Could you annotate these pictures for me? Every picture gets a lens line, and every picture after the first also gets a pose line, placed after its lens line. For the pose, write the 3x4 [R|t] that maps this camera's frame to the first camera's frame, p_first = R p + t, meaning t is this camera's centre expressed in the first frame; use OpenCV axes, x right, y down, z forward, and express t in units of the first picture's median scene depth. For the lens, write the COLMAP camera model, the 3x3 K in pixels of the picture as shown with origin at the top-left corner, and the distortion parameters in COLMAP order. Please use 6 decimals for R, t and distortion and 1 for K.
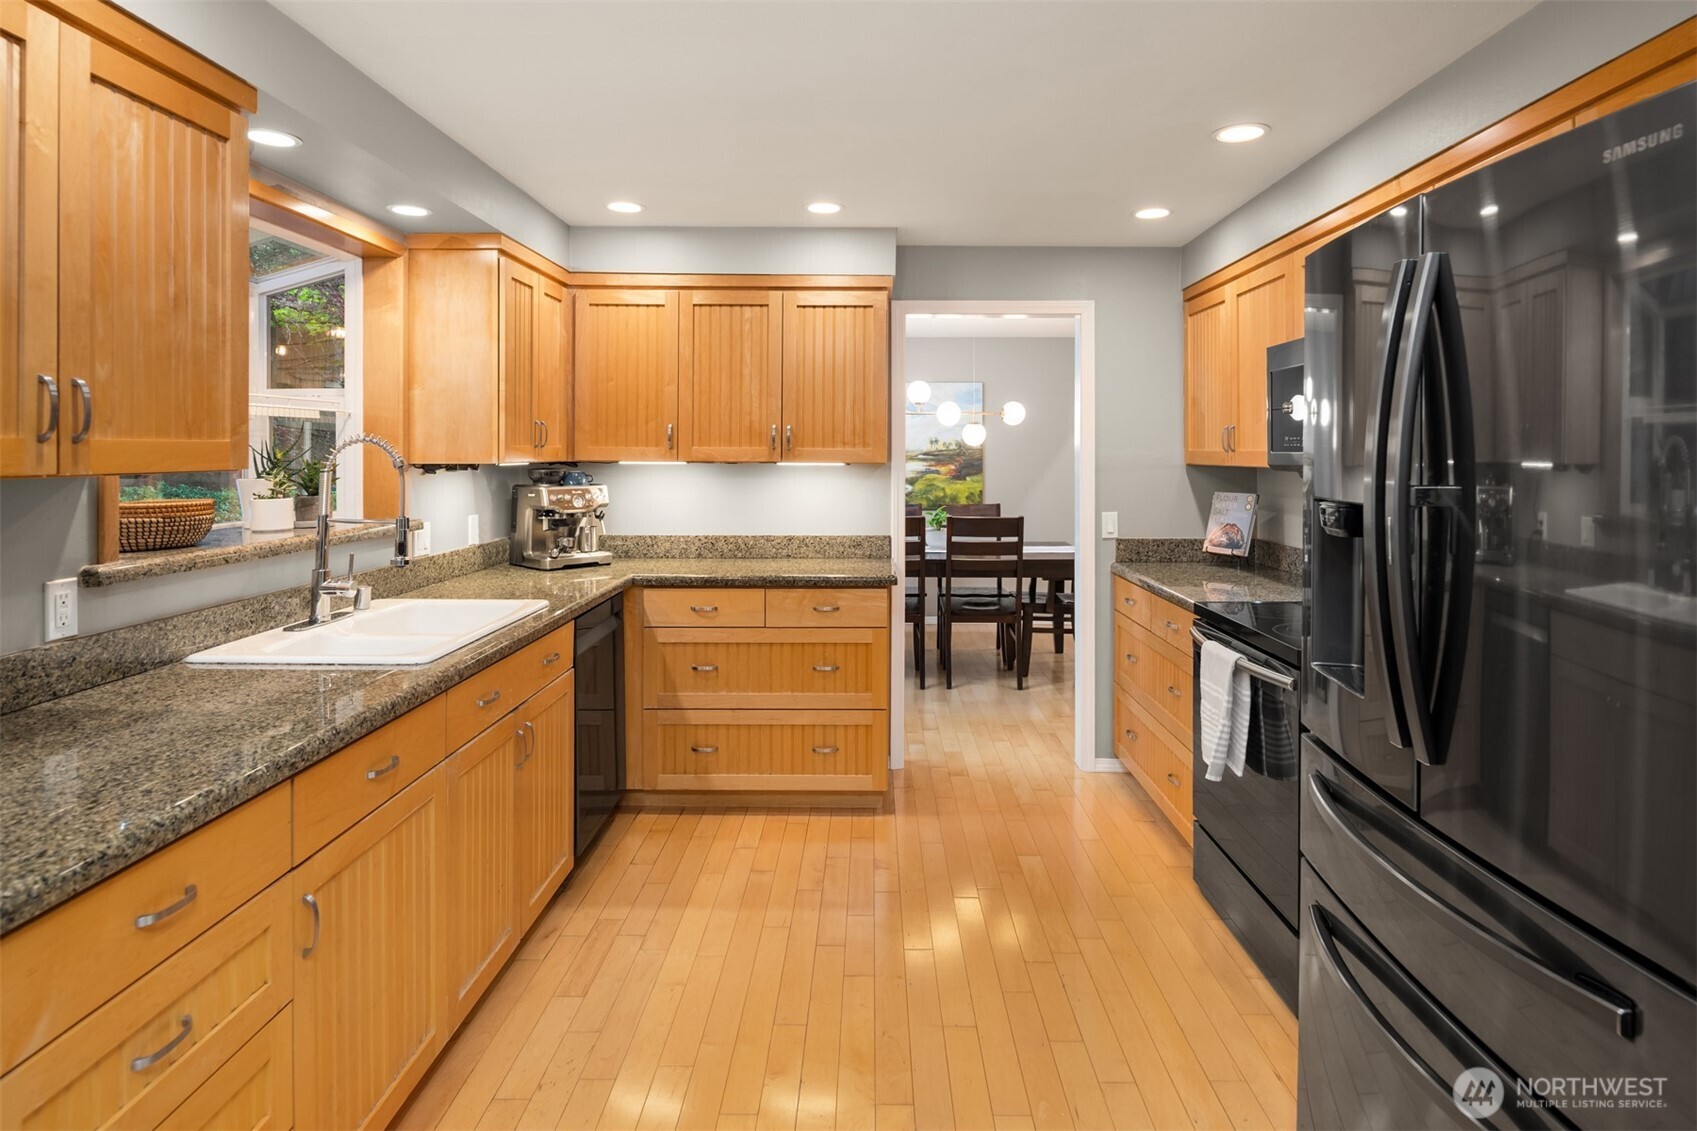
lens RADIAL K [[938.3, 0, 857.5], [0, 938.3, 451.6], [0, 0, 1]] dist [-0.001166, -0.001264]
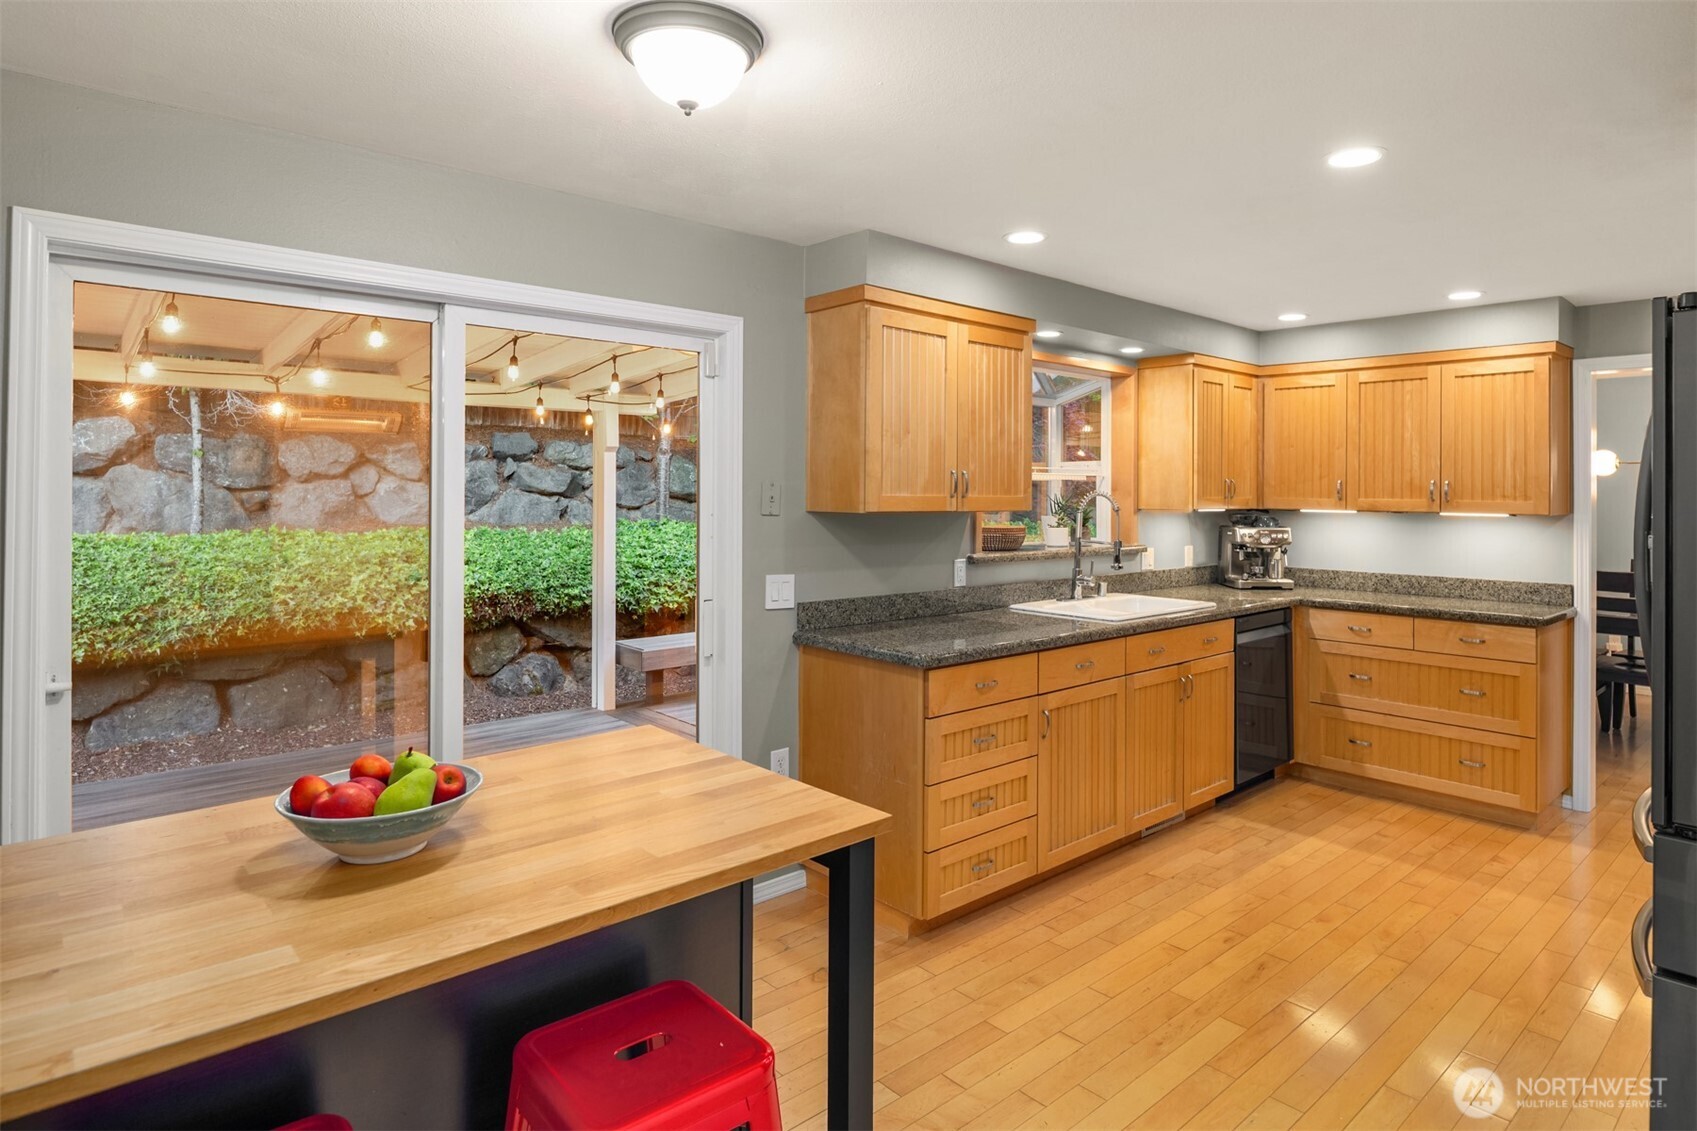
lens RADIAL K [[930.3, 0, 851.7], [0, 930.3, 490.0], [0, 0, 1]] dist [-0.000627, -0.000281]
pose [[0.668634, 0.001645, -0.743590, 0.304297], [-0.006585, 0.999971, -0.003709, -0.007869], [0.743563, 0.007376, 0.668625, -0.327638]]
